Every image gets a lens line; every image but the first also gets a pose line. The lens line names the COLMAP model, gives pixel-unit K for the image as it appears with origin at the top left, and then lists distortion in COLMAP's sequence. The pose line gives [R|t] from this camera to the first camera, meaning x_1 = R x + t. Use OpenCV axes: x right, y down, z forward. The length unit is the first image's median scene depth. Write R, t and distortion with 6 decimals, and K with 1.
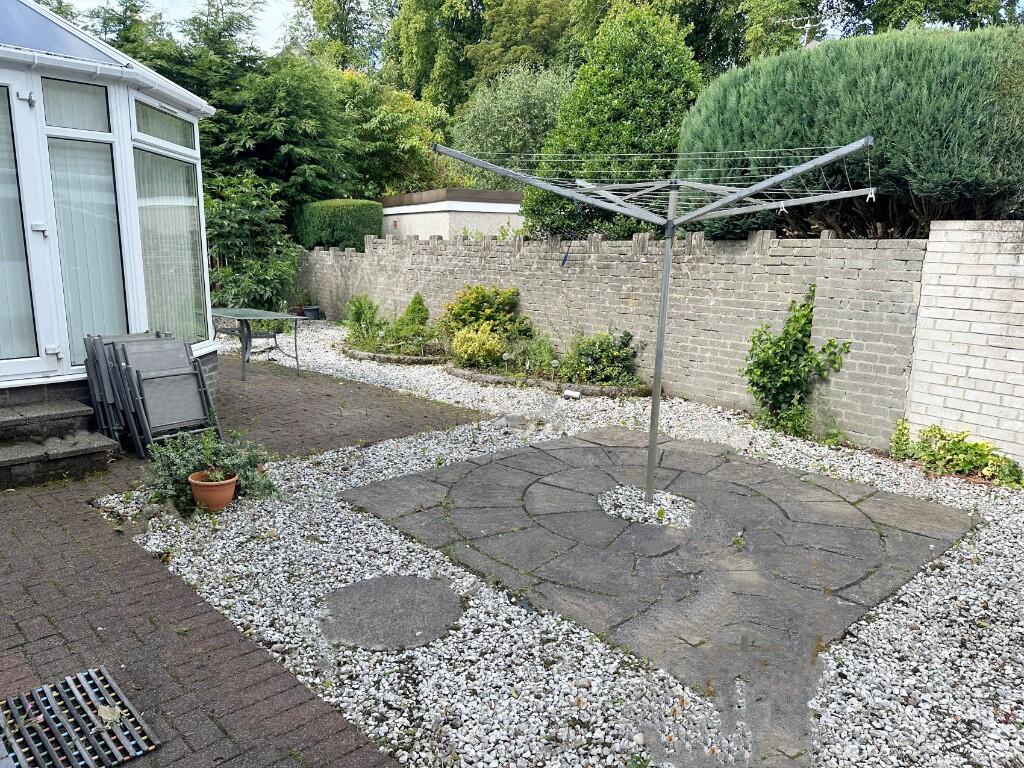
lens RADIAL K [[712.9, 0, 510.9], [0, 712.9, 384.2], [0, 0, 1]] dist [-0.001911, -0.005909]
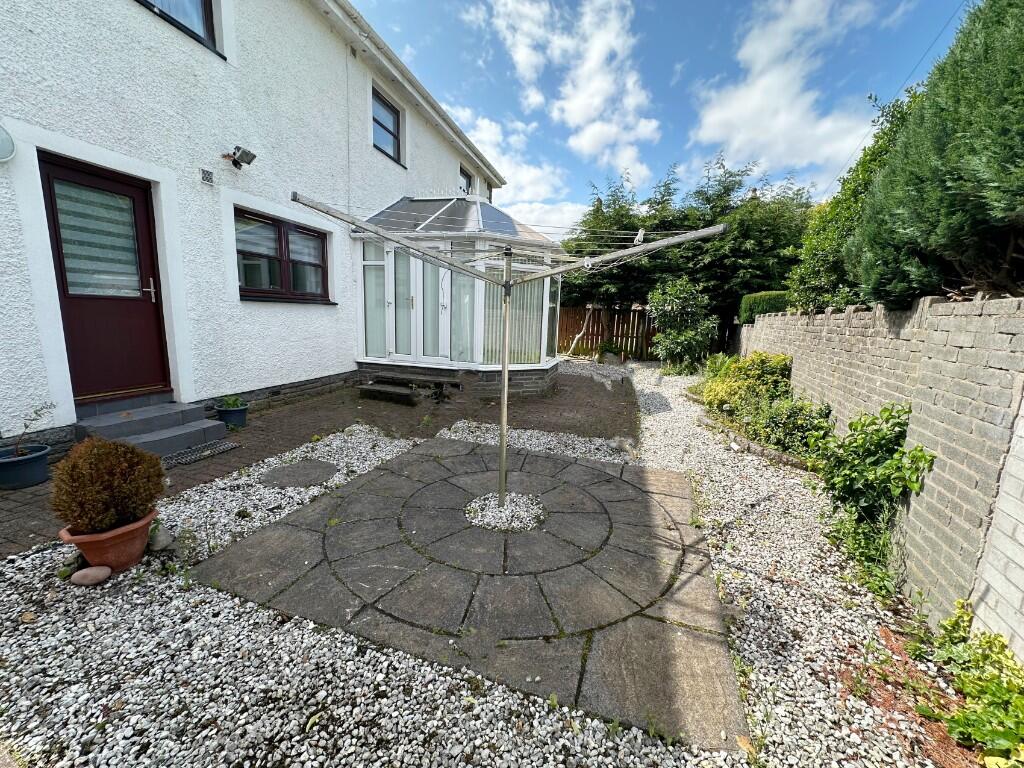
lens RADIAL K [[406.7, 0, 511.7], [0, 406.7, 382.7], [0, 0, 1]] dist [0.000941, 0.000134]
pose [[0.496808, 0.146304, -0.855439, 0.657821], [-0.197095, 0.978953, 0.052963, -0.075443], [0.845183, 0.142290, 0.515188, 0.511188]]
